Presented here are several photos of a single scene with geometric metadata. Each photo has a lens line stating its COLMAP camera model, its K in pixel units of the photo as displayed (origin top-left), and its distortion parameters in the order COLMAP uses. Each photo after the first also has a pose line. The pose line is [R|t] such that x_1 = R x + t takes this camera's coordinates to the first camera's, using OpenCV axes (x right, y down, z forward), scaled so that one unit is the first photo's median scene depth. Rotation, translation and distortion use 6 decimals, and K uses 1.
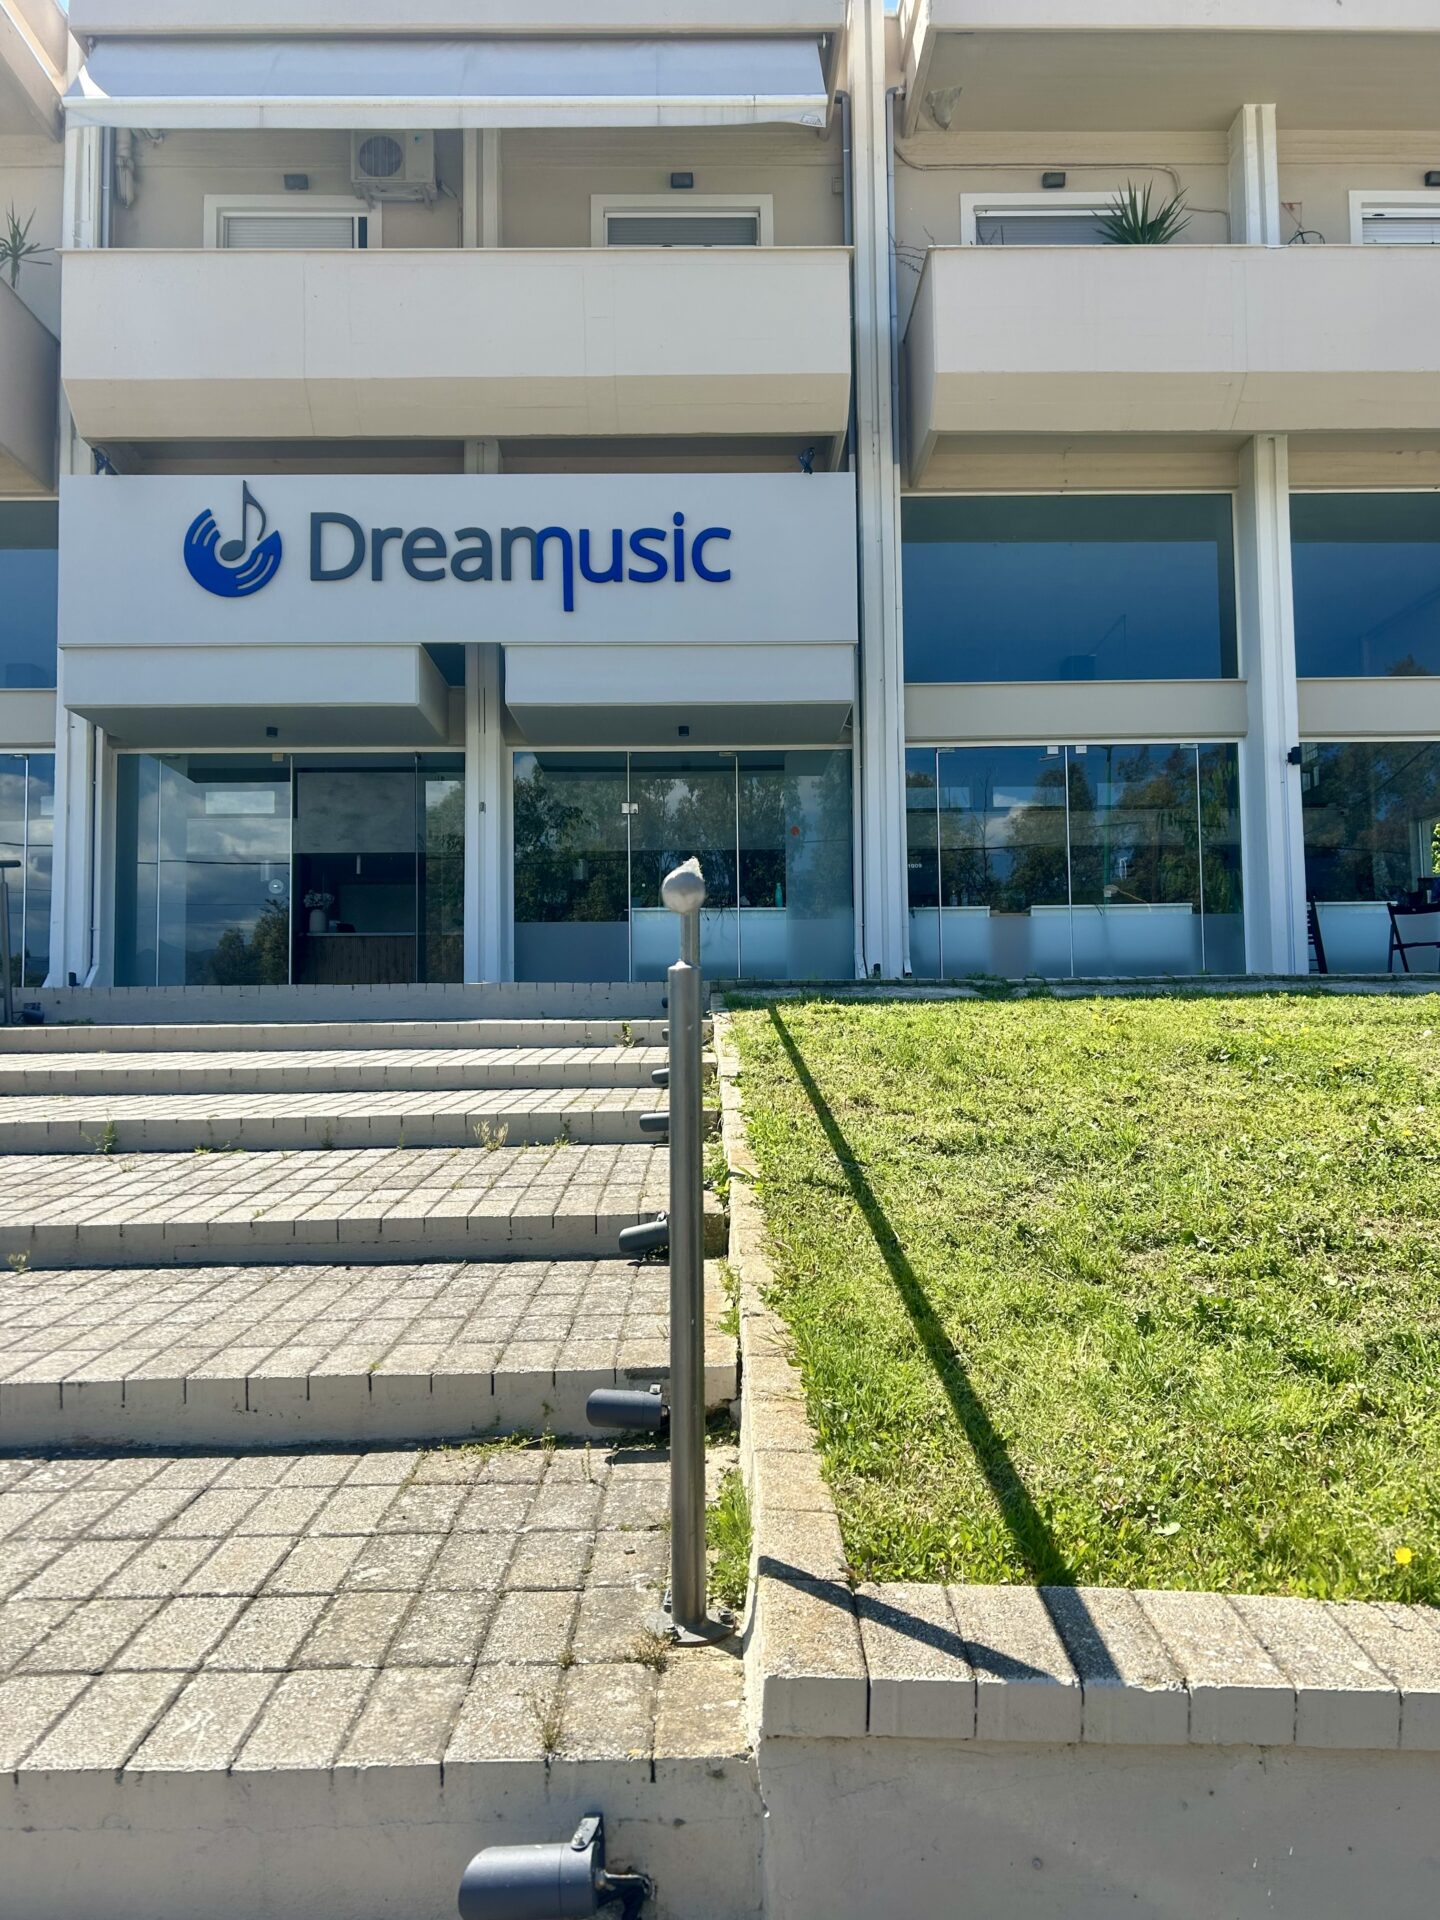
lens RADIAL K [[1442.4, 0, 720.9], [0, 1442.4, 968.7], [0, 0, 1]] dist [0.065744, -0.066732]
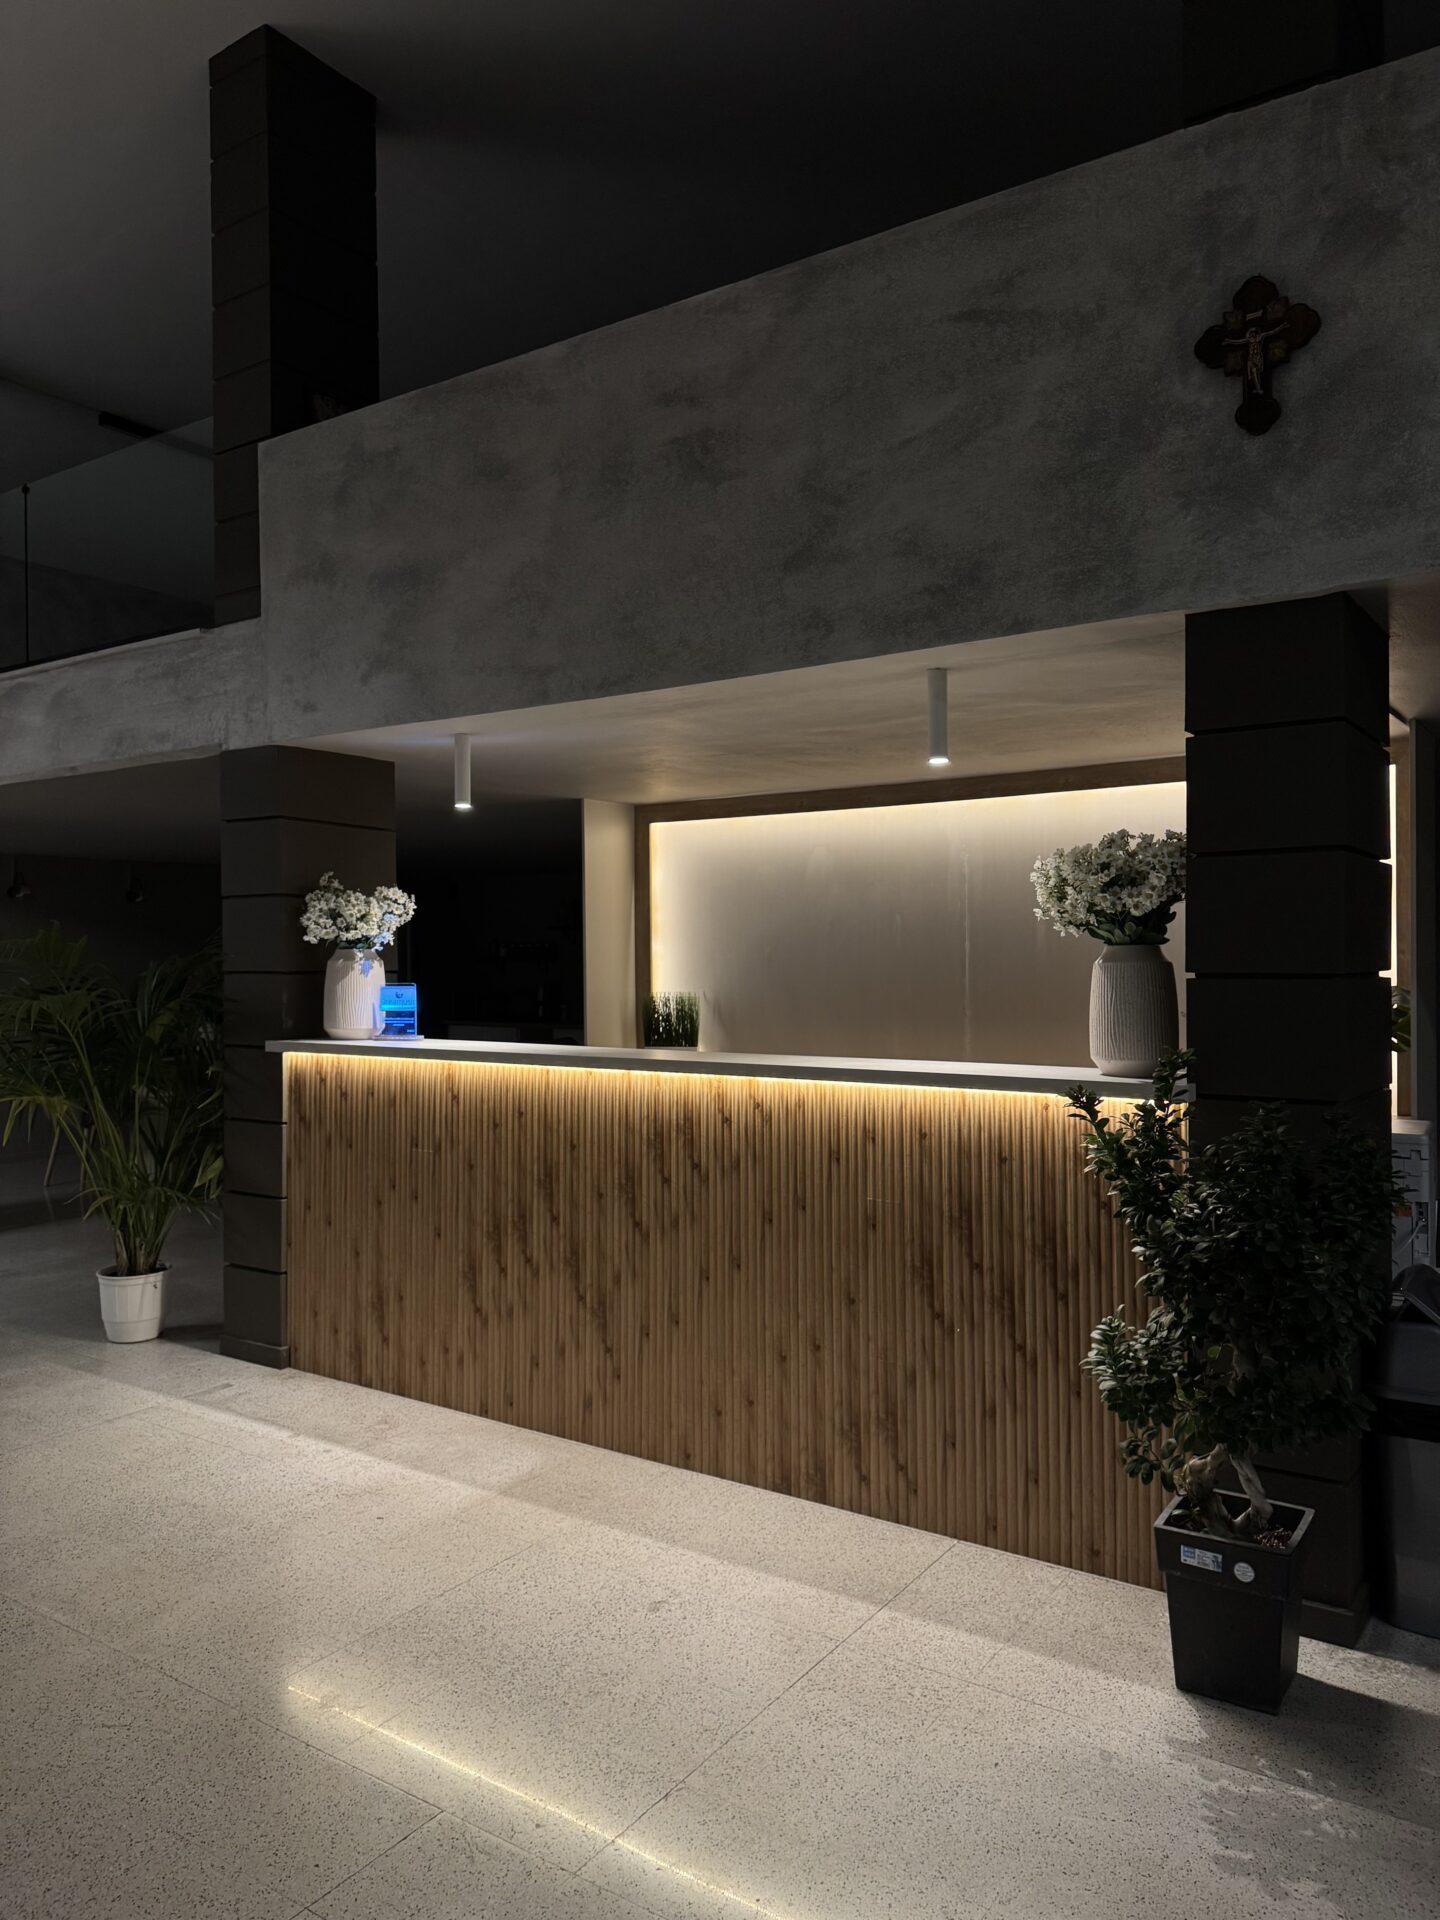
lens RADIAL K [[1328.1, 0, 726.2], [0, 1328.1, 955.1], [0, 0, 1]] dist [0.022895, 0.000760]
pose [[0.825645, 0.004432, -0.564172, -0.128985], [0.035283, 0.997606, 0.059473, -0.083946], [0.563085, -0.069009, 0.823512, 1.349587]]
